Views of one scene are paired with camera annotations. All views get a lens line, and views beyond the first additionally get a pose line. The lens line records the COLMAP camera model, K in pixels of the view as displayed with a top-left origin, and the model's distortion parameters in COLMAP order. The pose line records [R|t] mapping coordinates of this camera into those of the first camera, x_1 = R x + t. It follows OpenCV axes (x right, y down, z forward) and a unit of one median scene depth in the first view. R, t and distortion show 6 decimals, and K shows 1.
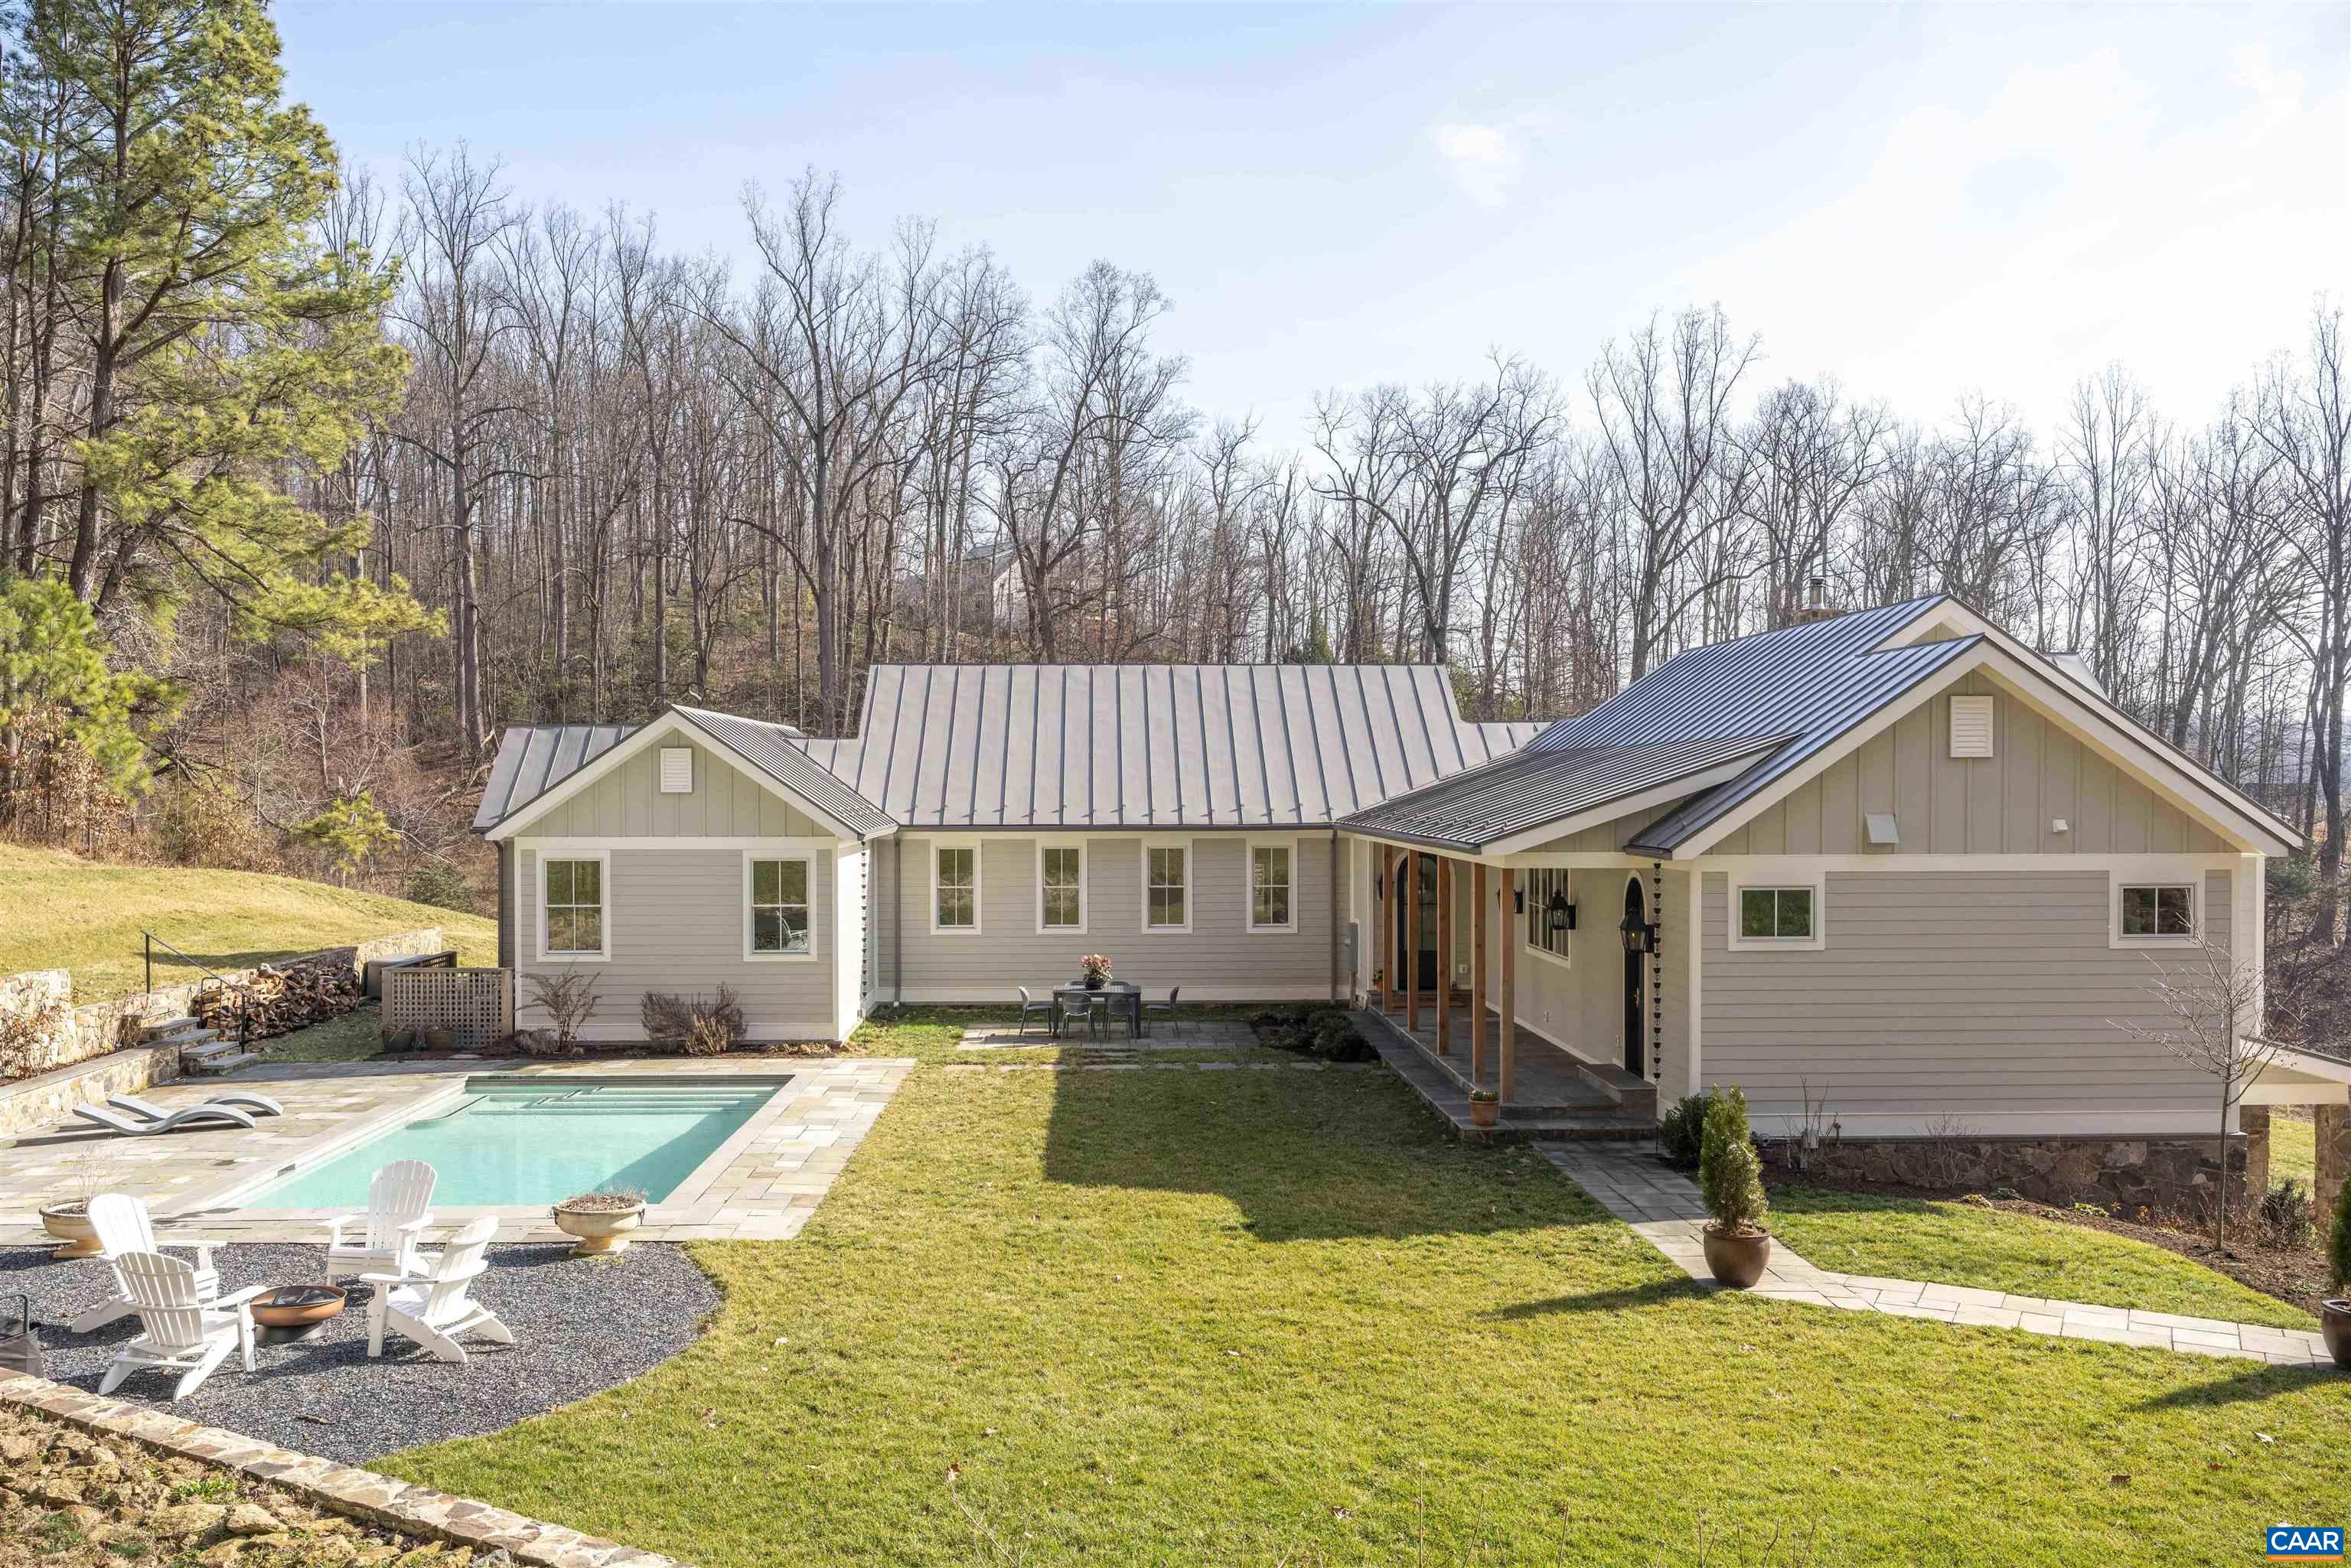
lens RADIAL K [[2030.6, 0, 1176.5], [0, 2030.6, 818.1], [0, 0, 1]] dist [-0.004657, -0.013689]
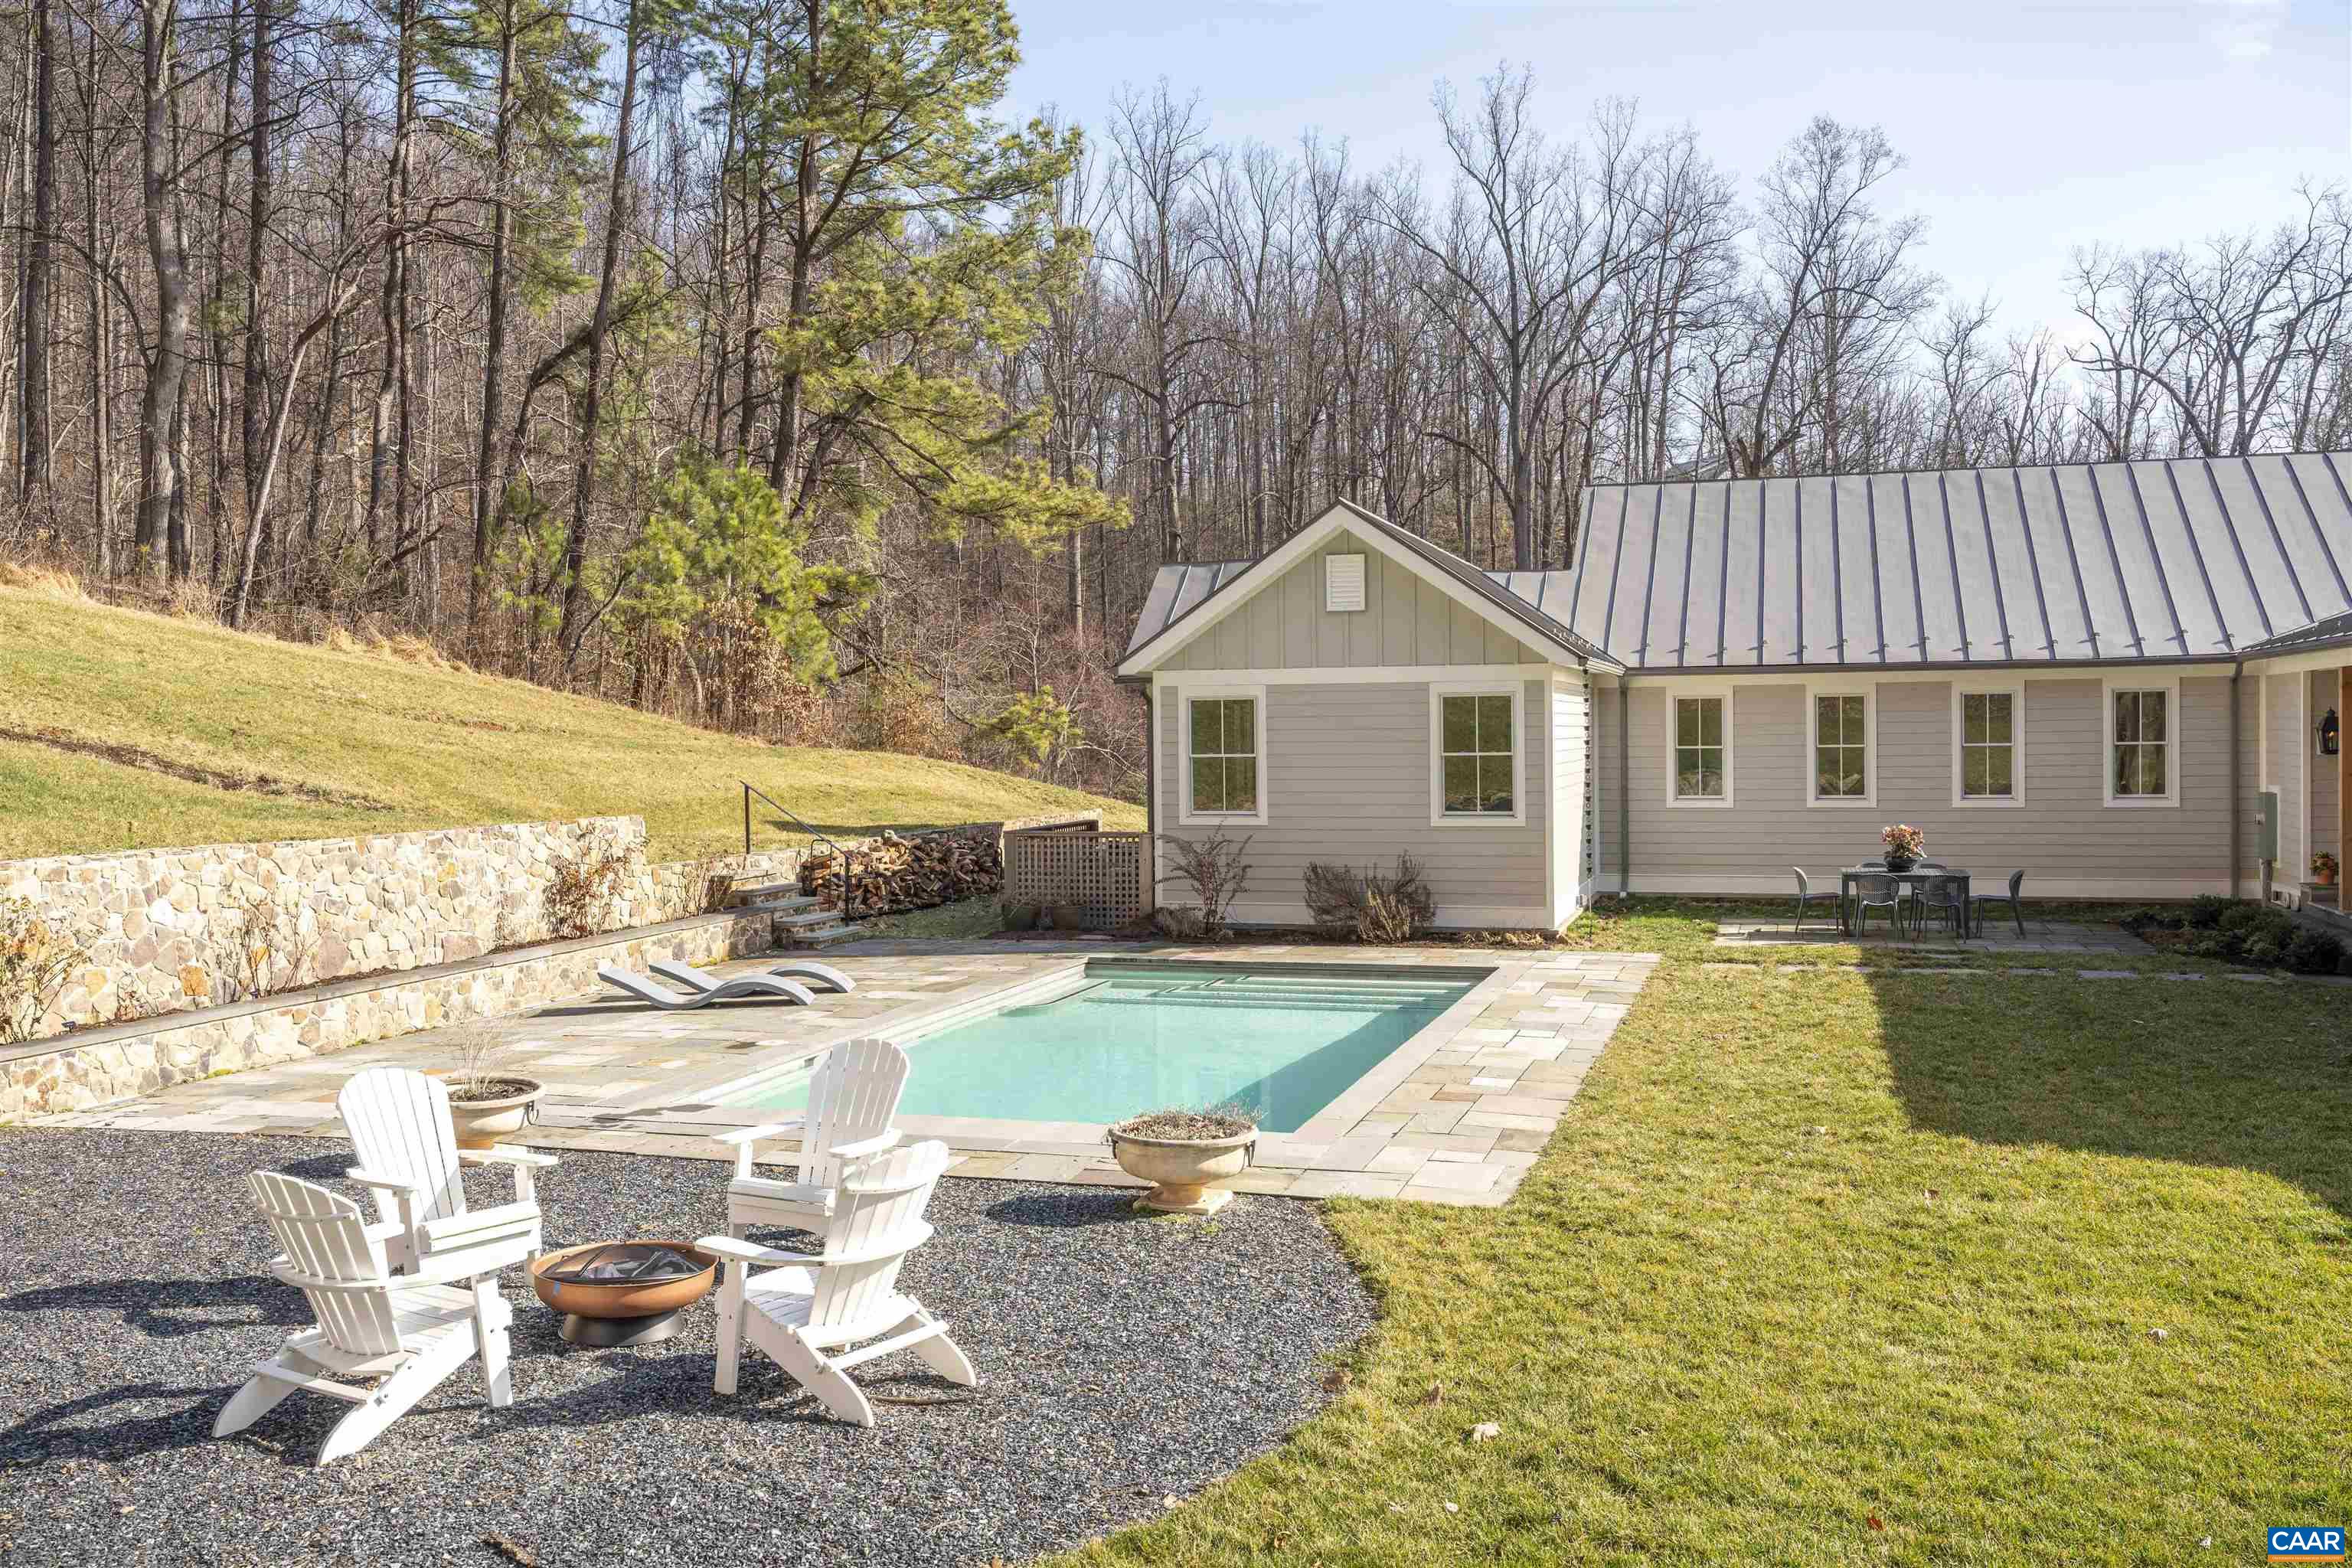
lens RADIAL K [[2000.6, 0, 1176.4], [0, 2000.6, 784.5], [0, 0, 1]] dist [-0.015317, 0.012283]
pose [[0.942242, -0.002128, -0.334926, -0.058571], [0.006589, 0.999904, 0.012184, 0.054228], [0.334868, -0.013687, 0.942166, 0.296161]]
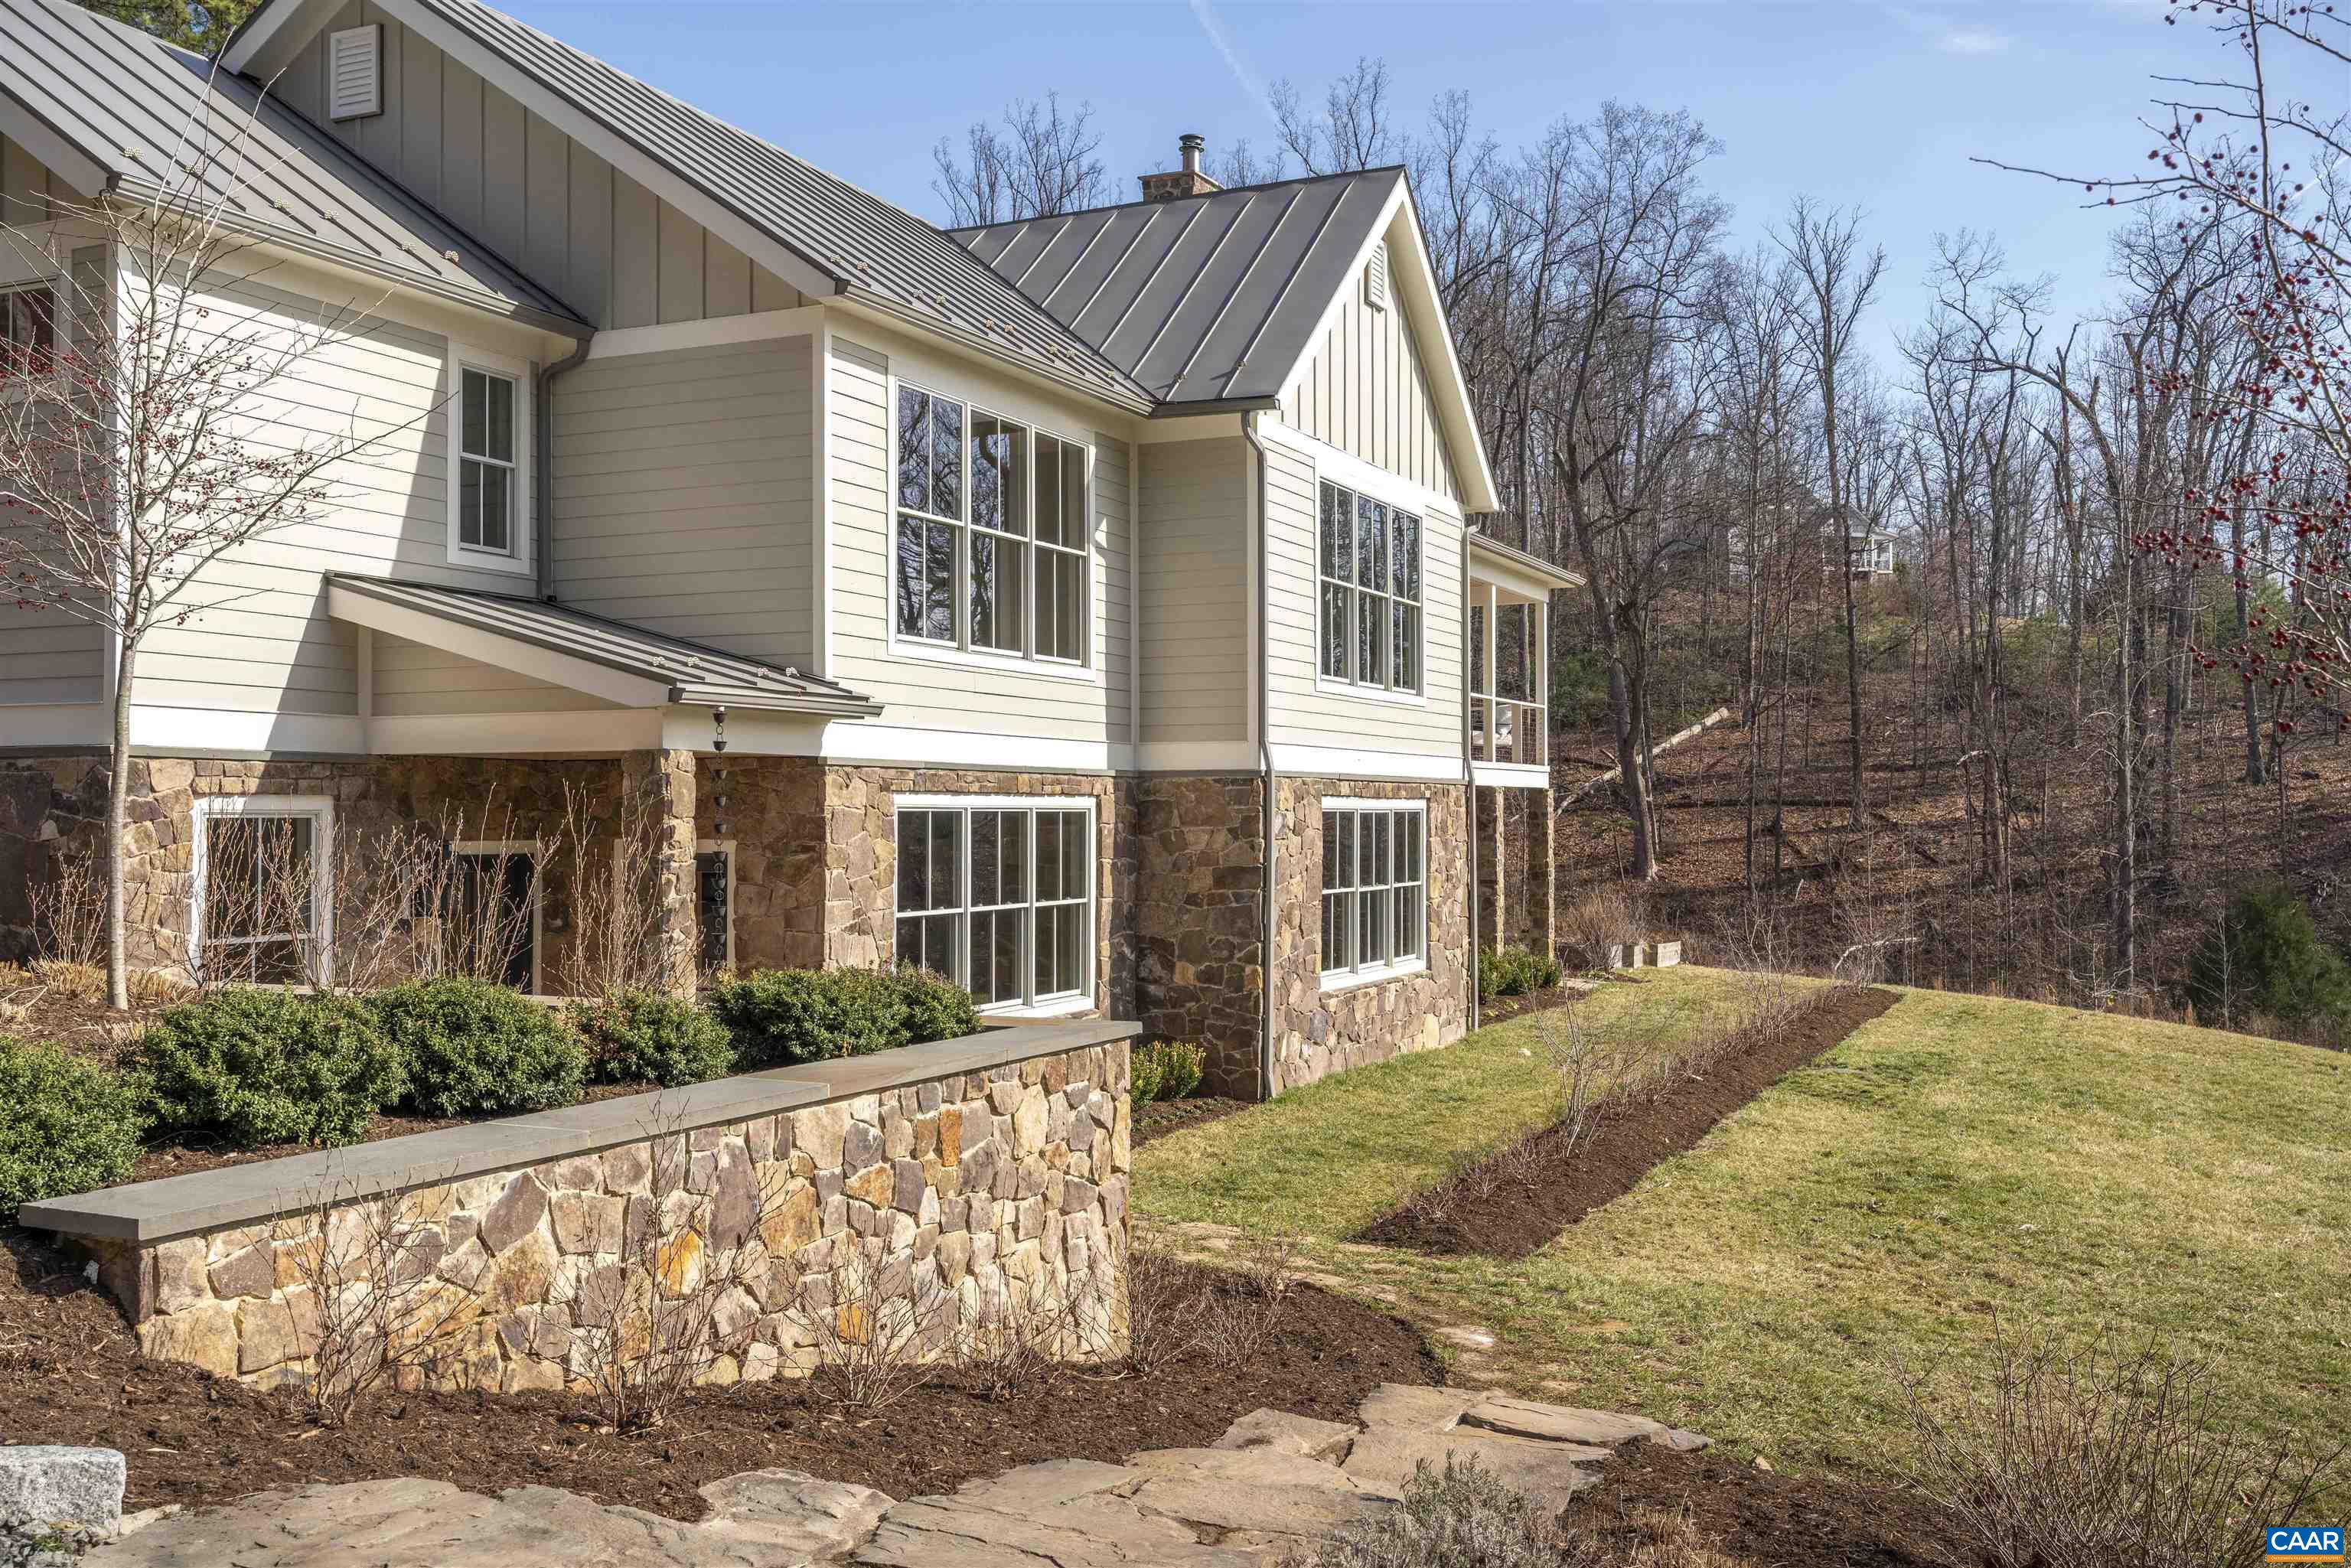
lens RADIAL K [[2102.5, 0, 1174.2], [0, 2102.5, 786.2], [0, 0, 1]] dist [0.006451, 0.000749]
pose [[0.891217, -0.004743, -0.453553, 1.006721], [-0.005519, 0.999758, -0.021300, 0.175856], [0.453544, 0.021486, 0.890975, 0.643650]]
